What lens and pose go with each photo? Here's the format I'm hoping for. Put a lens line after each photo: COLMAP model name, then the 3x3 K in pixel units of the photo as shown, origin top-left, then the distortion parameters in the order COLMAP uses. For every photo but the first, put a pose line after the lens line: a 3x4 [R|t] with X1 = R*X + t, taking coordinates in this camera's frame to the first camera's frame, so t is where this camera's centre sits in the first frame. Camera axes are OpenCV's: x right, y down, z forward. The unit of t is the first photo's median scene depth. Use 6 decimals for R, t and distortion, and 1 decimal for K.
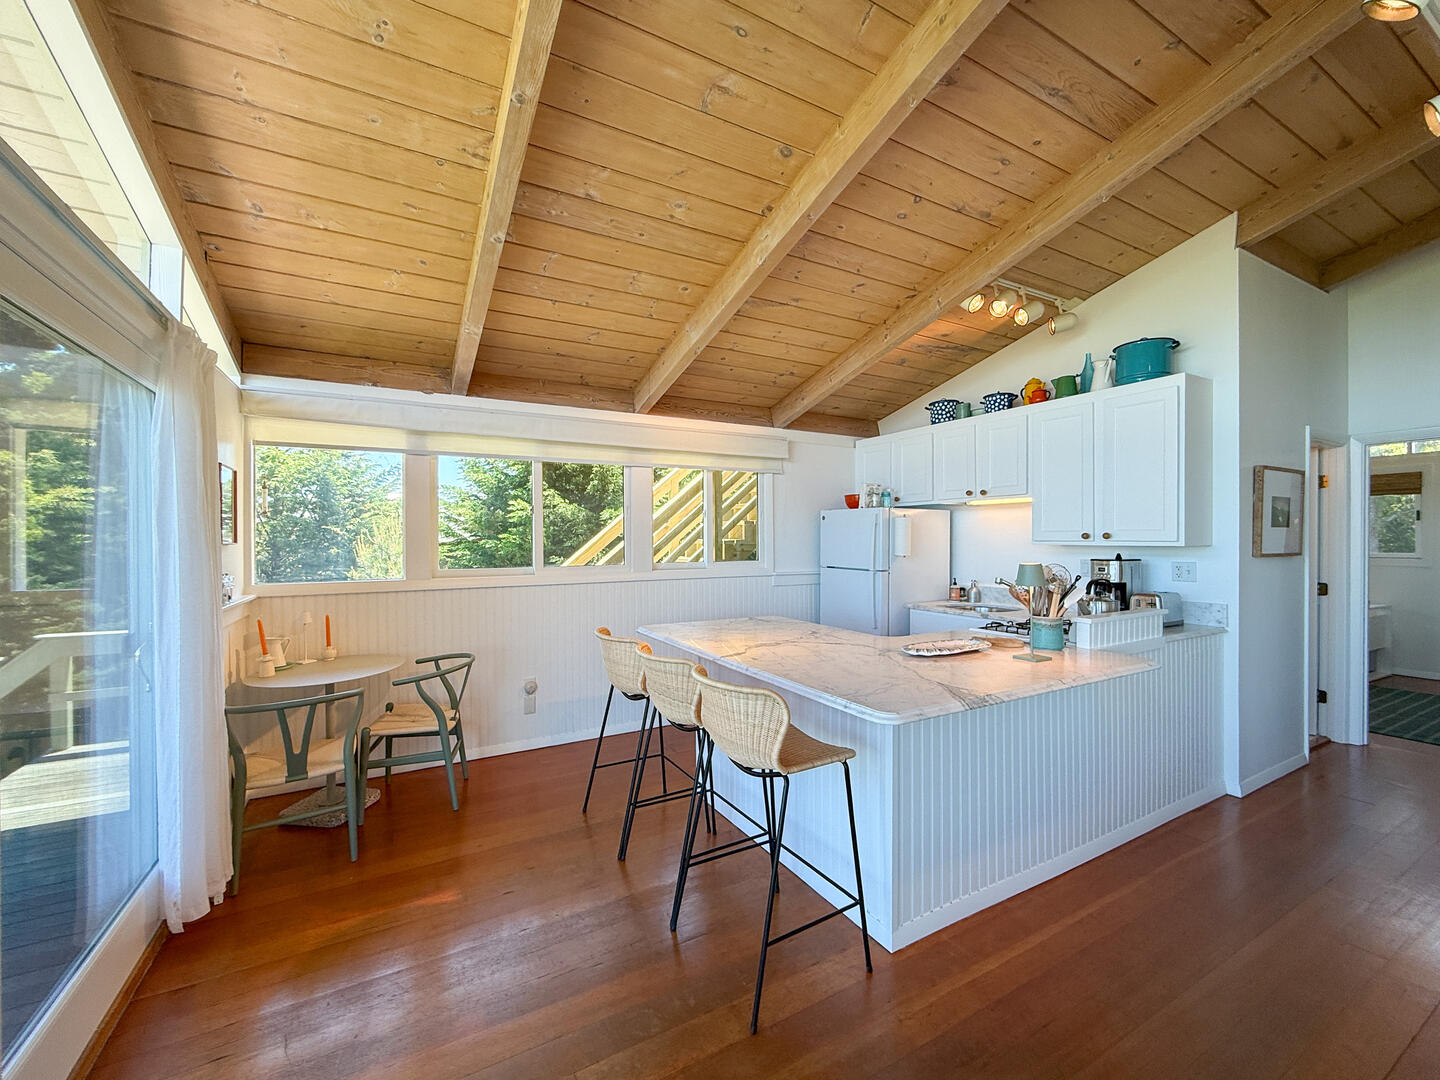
lens RADIAL K [[587.0, 0, 720.0], [0, 587.0, 540.0], [0, 0, 1]] dist [0.000205, -0.000001]
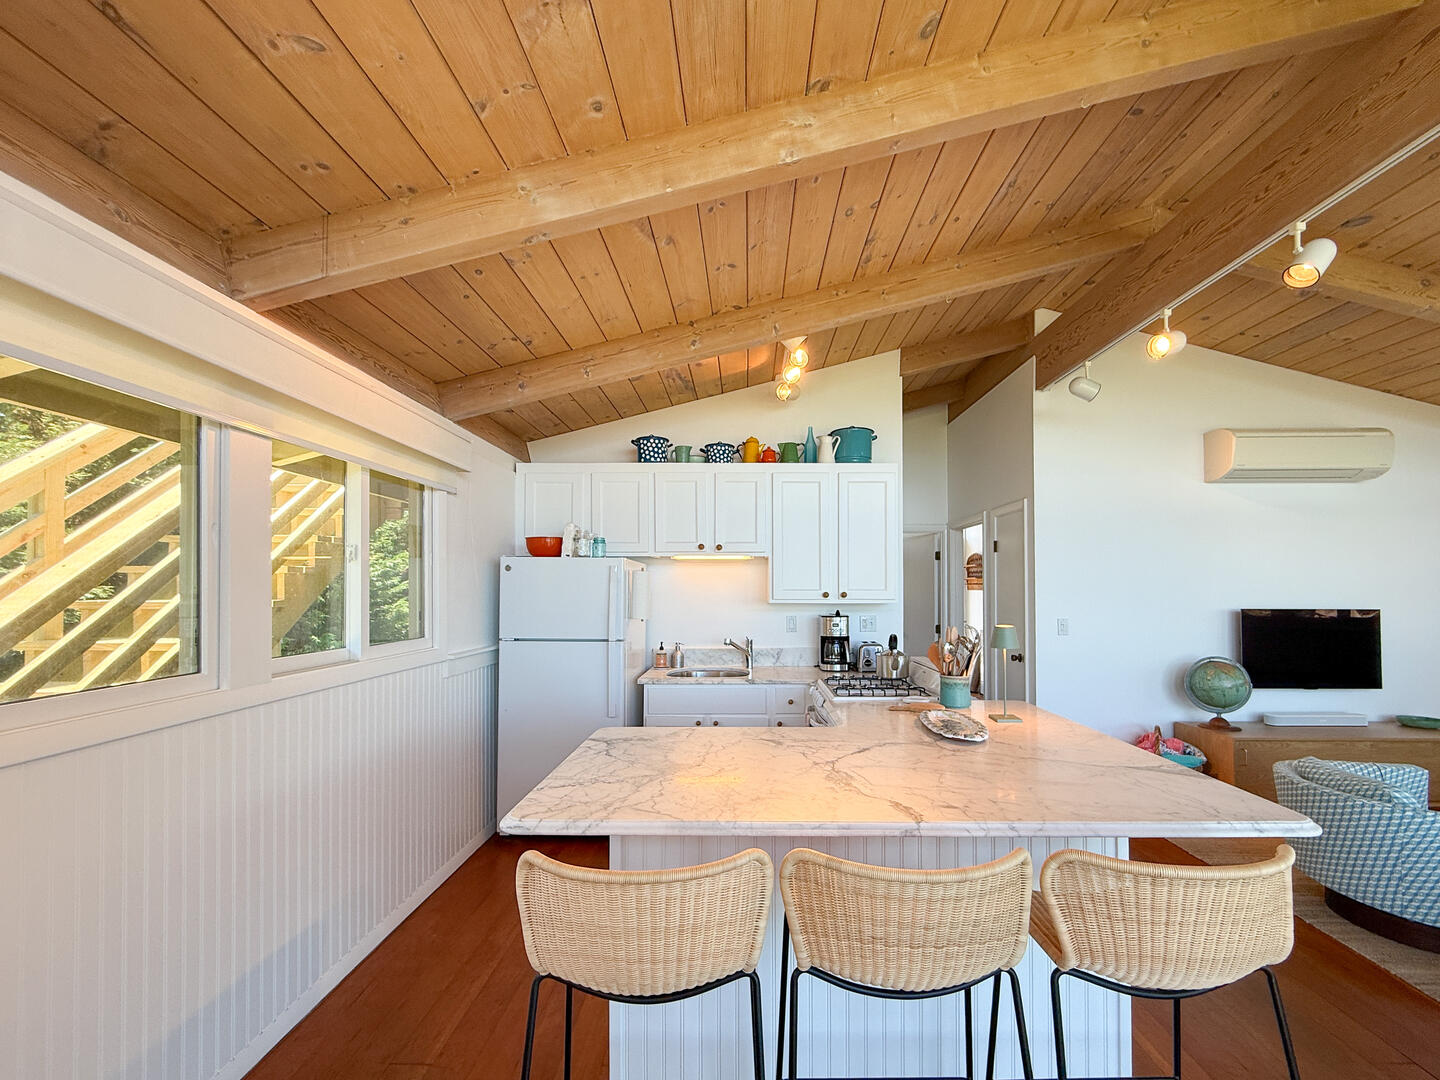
lens RADIAL K [[587.0, 0, 742.7], [0, 587.0, 581.5], [0, 0, 1]] dist [0.000732, 0.000158]
pose [[0.494875, 0.013067, 0.868866, -0.335340], [0.001419, 0.999873, -0.015846, -0.012633], [-0.868963, 0.009075, 0.494794, 0.509932]]
